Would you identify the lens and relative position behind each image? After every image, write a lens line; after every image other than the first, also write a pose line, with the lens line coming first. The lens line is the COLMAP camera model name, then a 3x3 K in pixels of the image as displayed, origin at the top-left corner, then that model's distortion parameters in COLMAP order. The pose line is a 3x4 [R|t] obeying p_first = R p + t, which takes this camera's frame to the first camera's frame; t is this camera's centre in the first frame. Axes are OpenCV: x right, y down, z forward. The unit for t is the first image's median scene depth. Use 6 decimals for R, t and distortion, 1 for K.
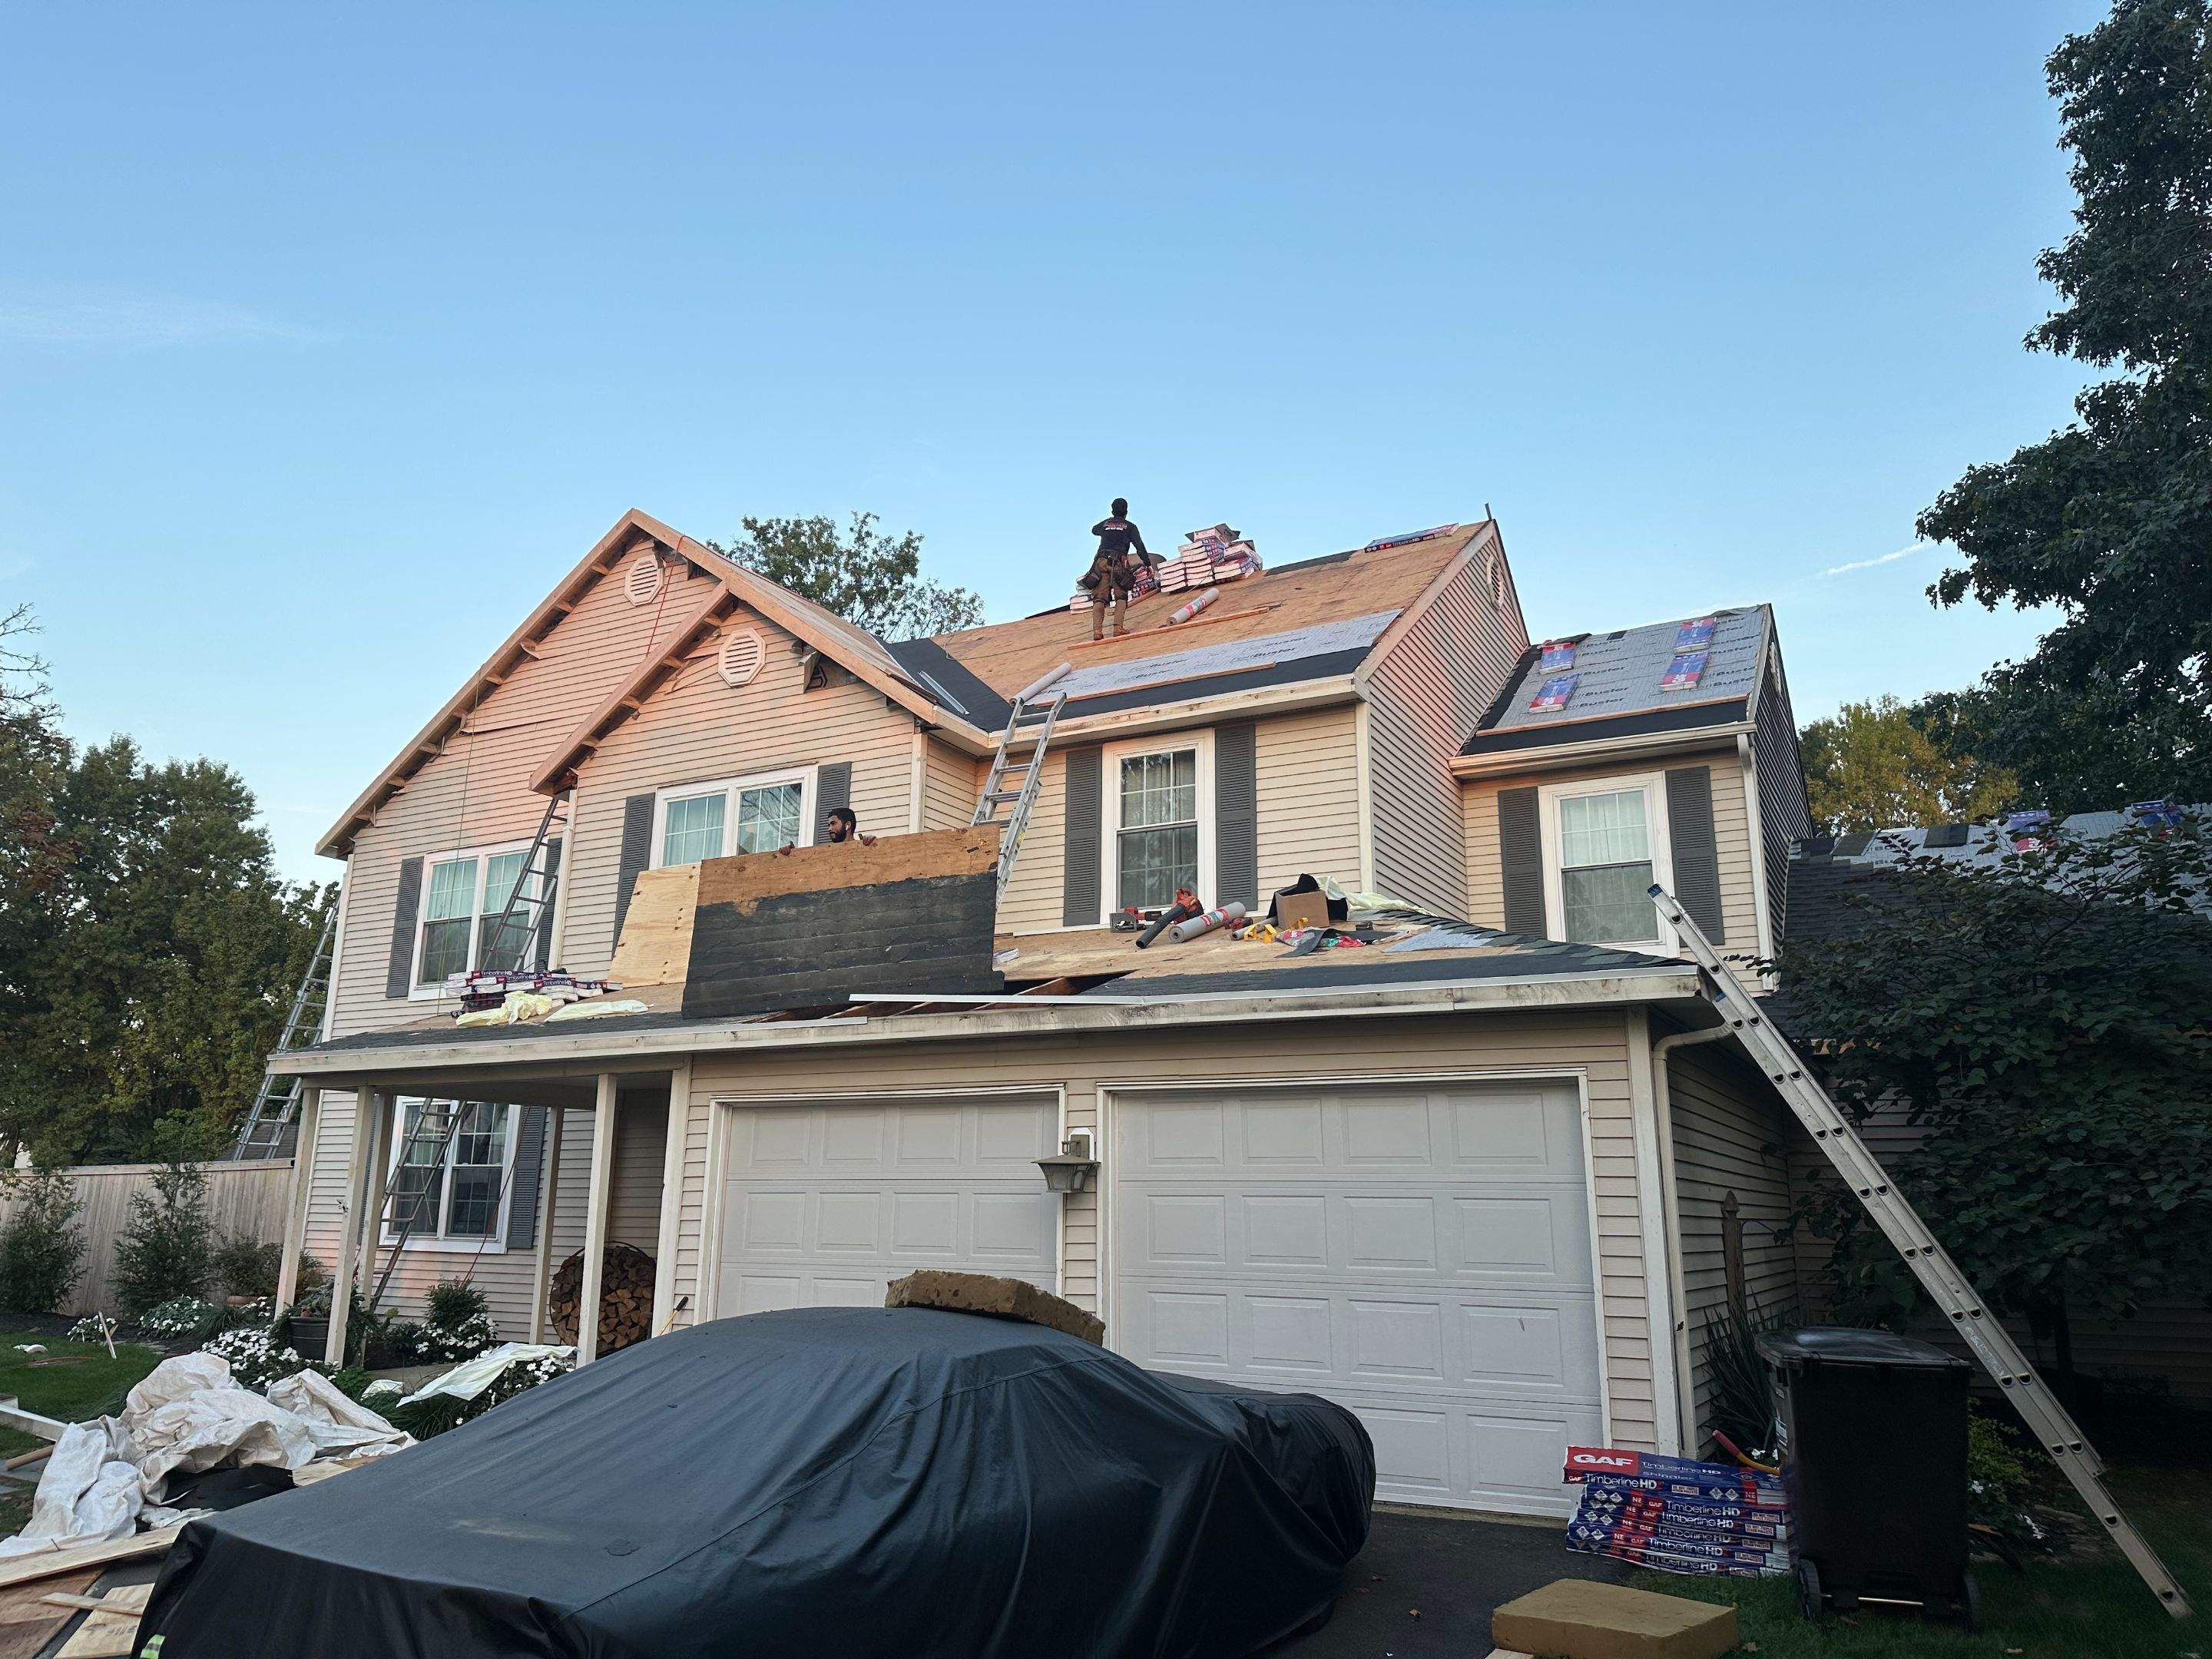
lens RADIAL K [[1537.1, 0, 1106.0], [0, 1537.1, 829.5], [0, 0, 1]] dist [0.138009, -0.175434]
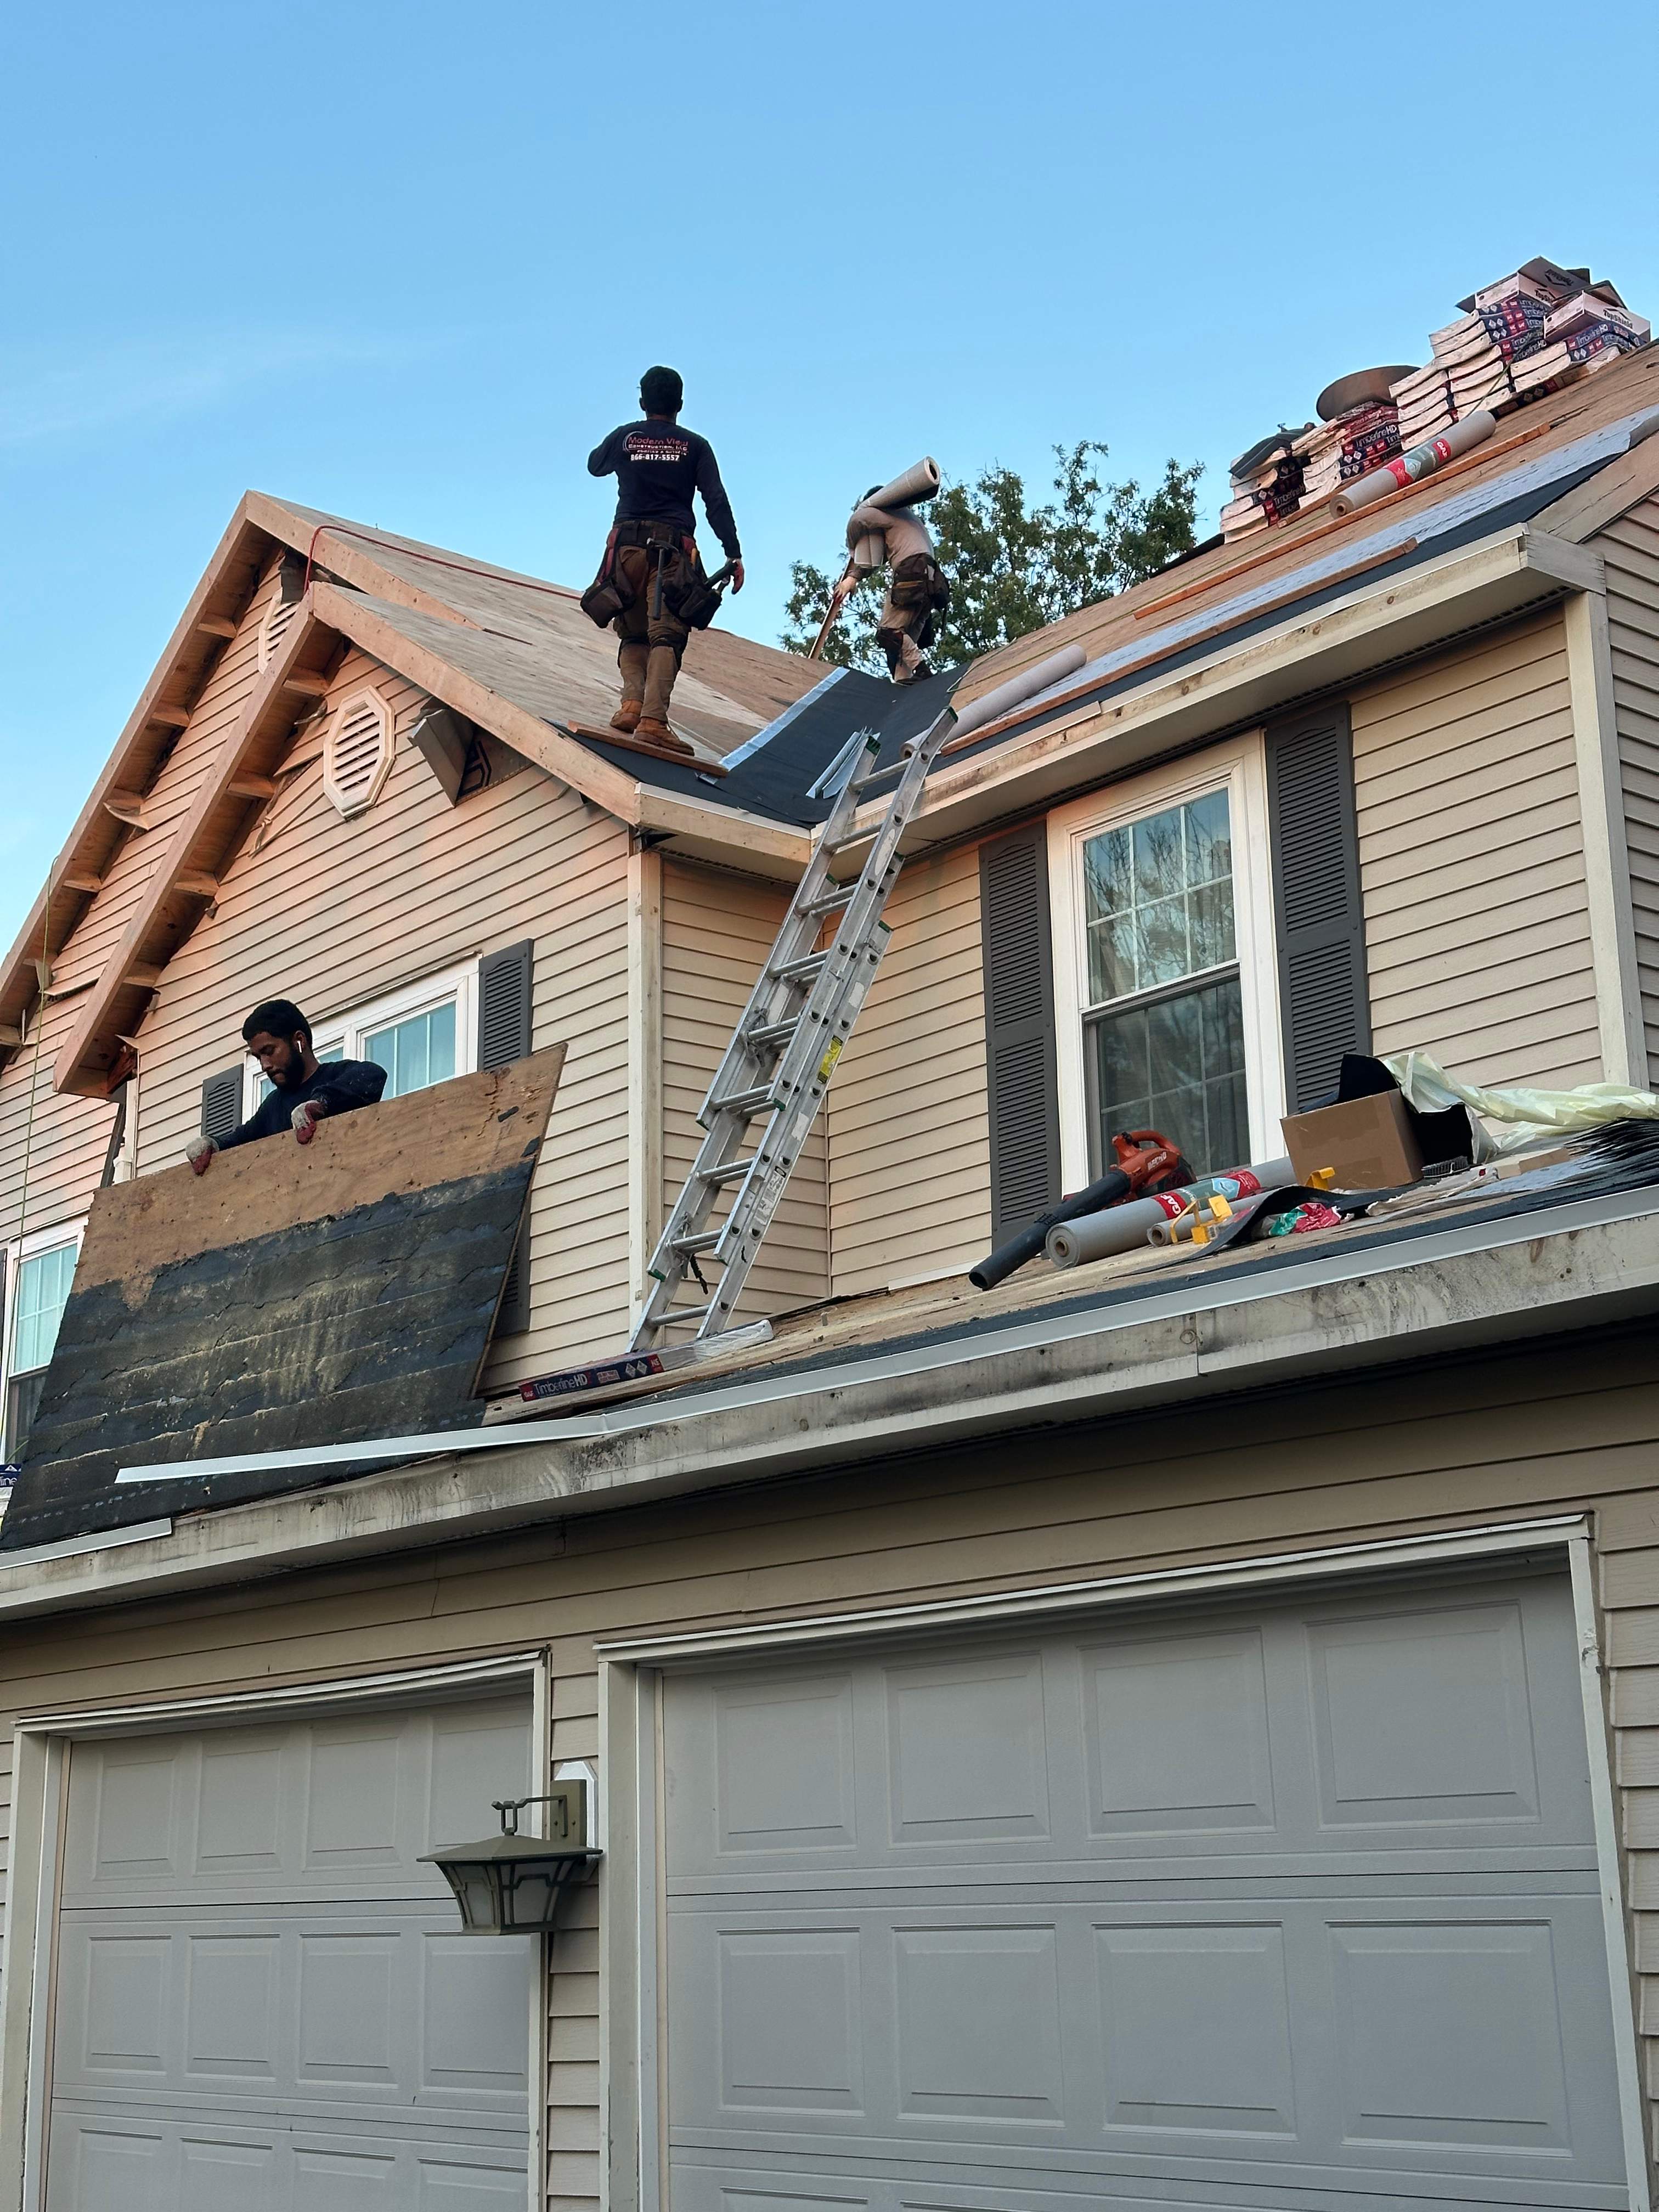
lens RADIAL K [[3087.5, 0, 873.7], [0, 3087.5, 1094.8], [0, 0, 1]] dist [0.129647, -0.107038]
pose [[0.931647, -0.122070, -0.342246, 0.243190], [0.119694, 0.992412, -0.028141, 0.040032], [0.343084, -0.014747, 0.939189, 0.204414]]
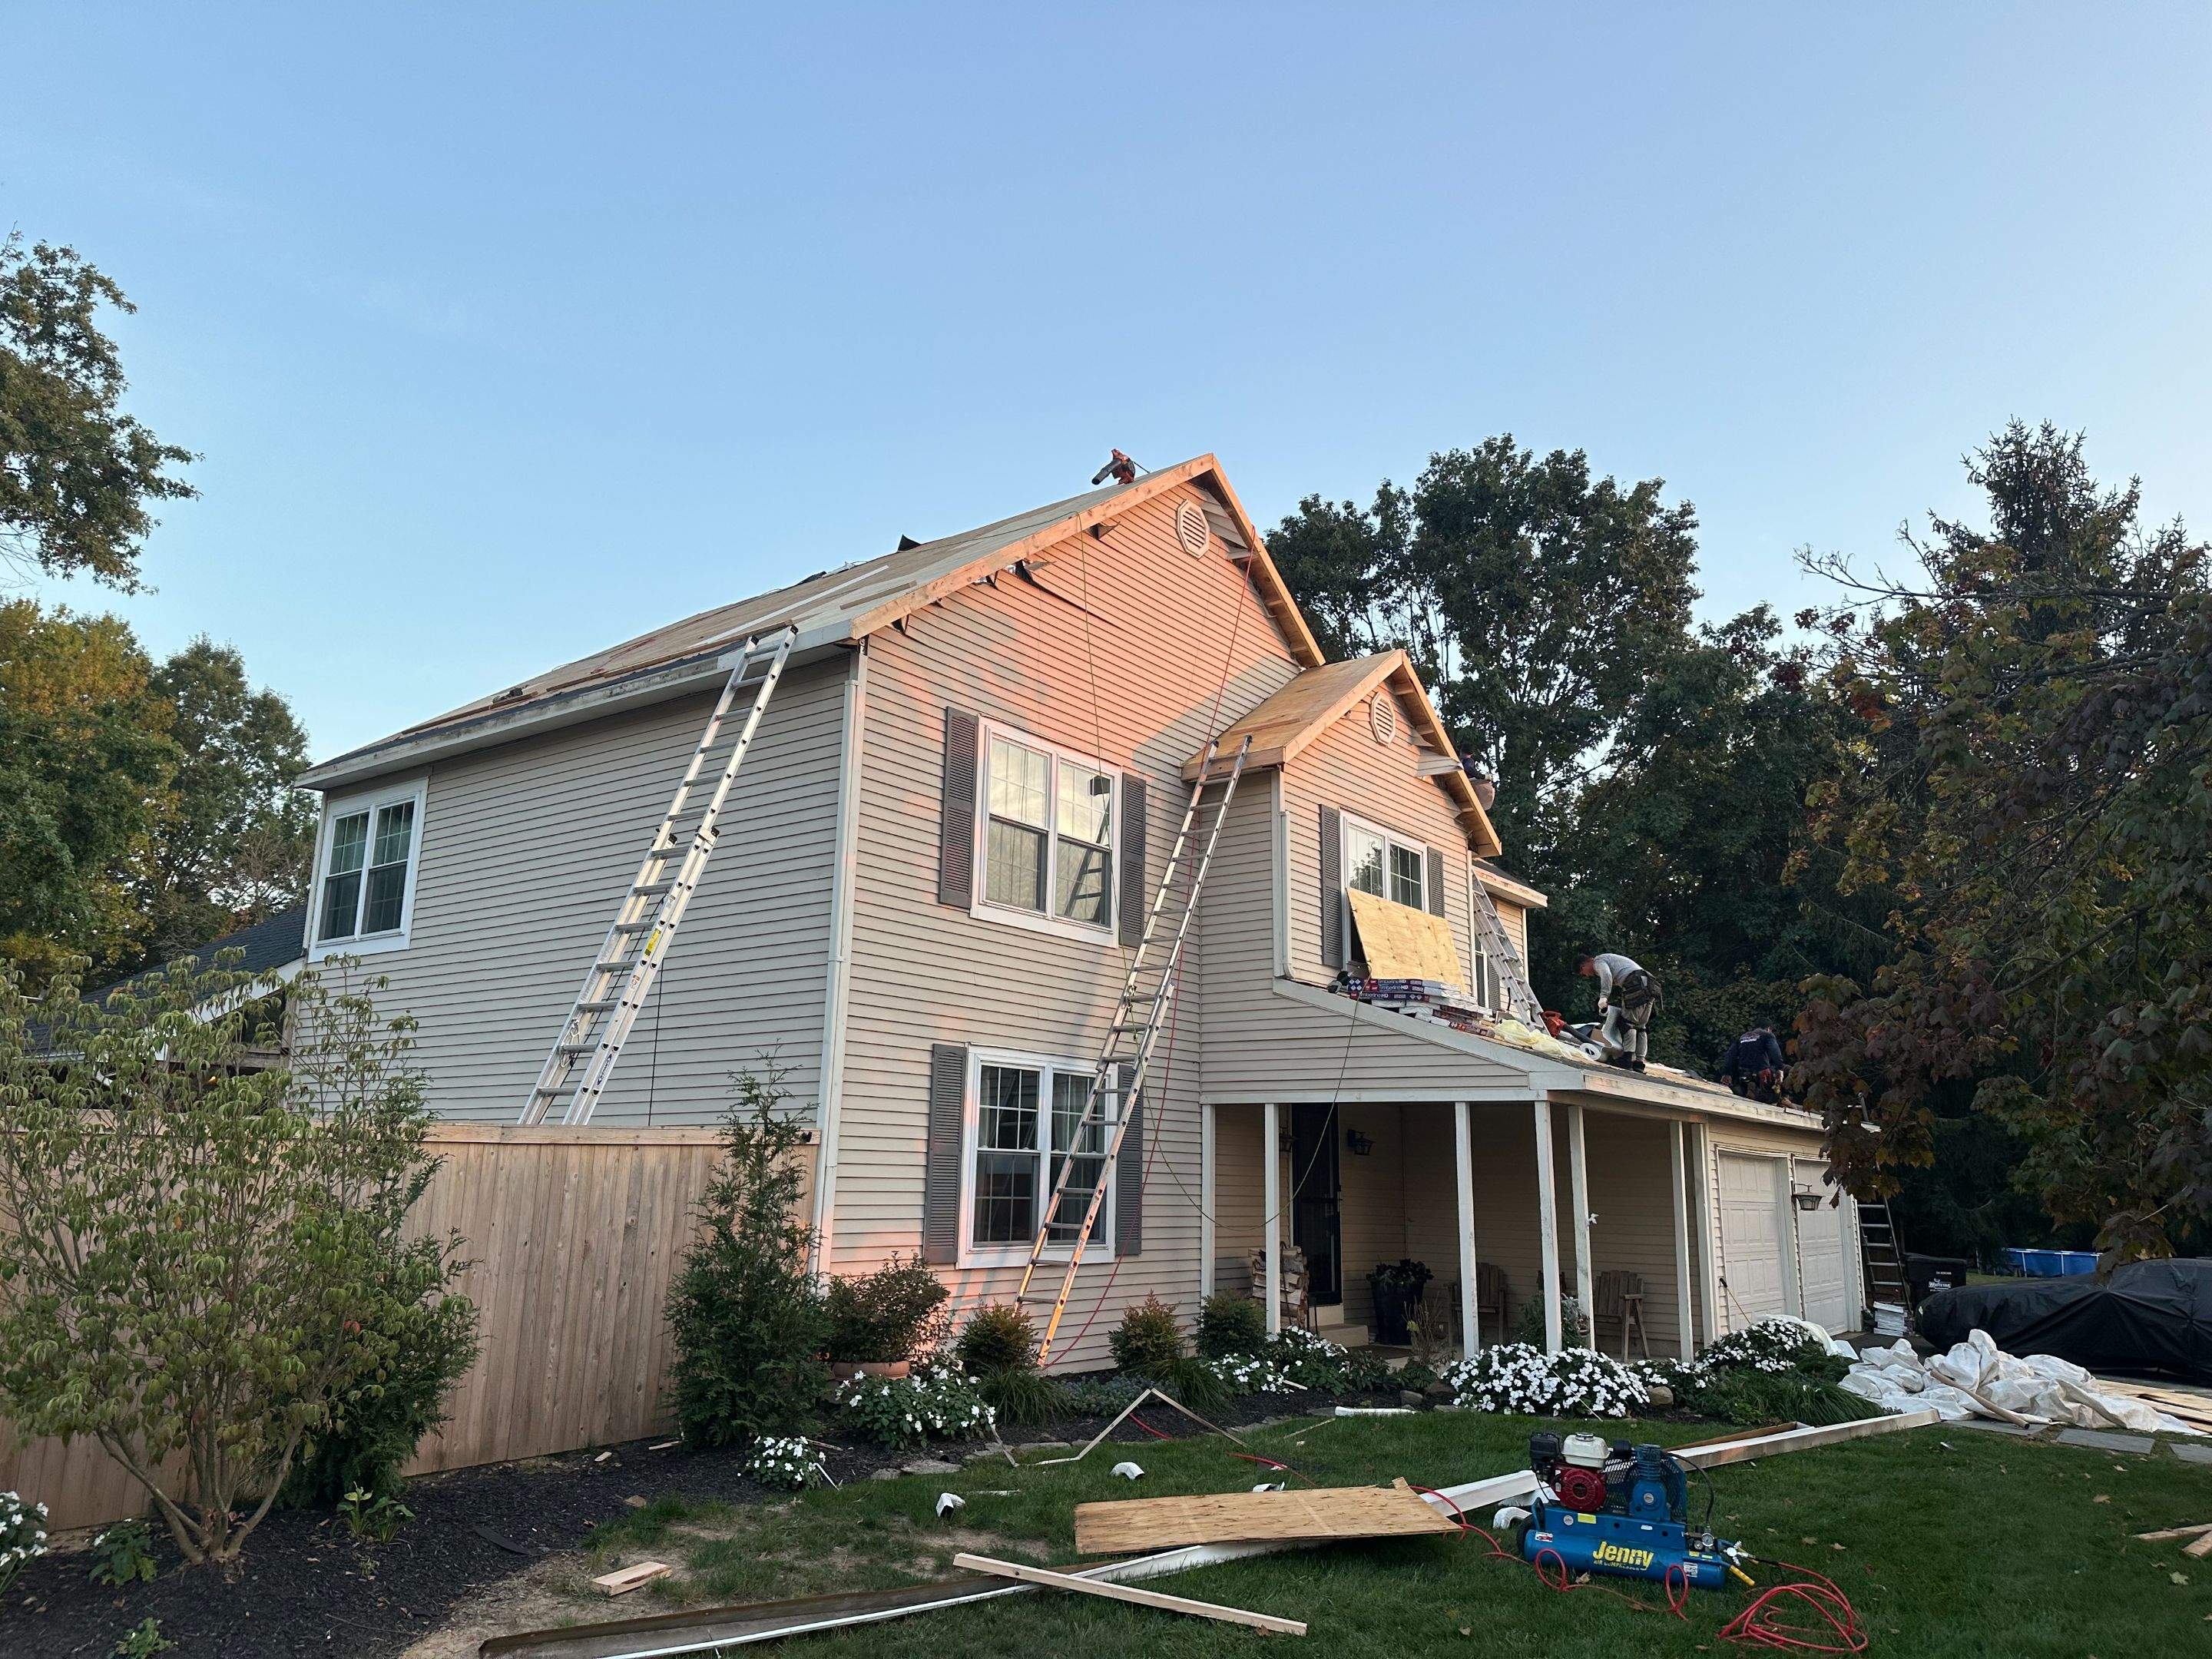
lens RADIAL K [[1537.1, 0, 1106.0], [0, 1537.1, 829.5], [0, 0, 1]] dist [0.138009, -0.175434]
pose [[0.147047, 0.219323, 0.964507, -1.507437], [-0.250801, 0.951509, -0.178130, 0.243035], [-0.956805, -0.215706, 0.194923, 1.088856]]
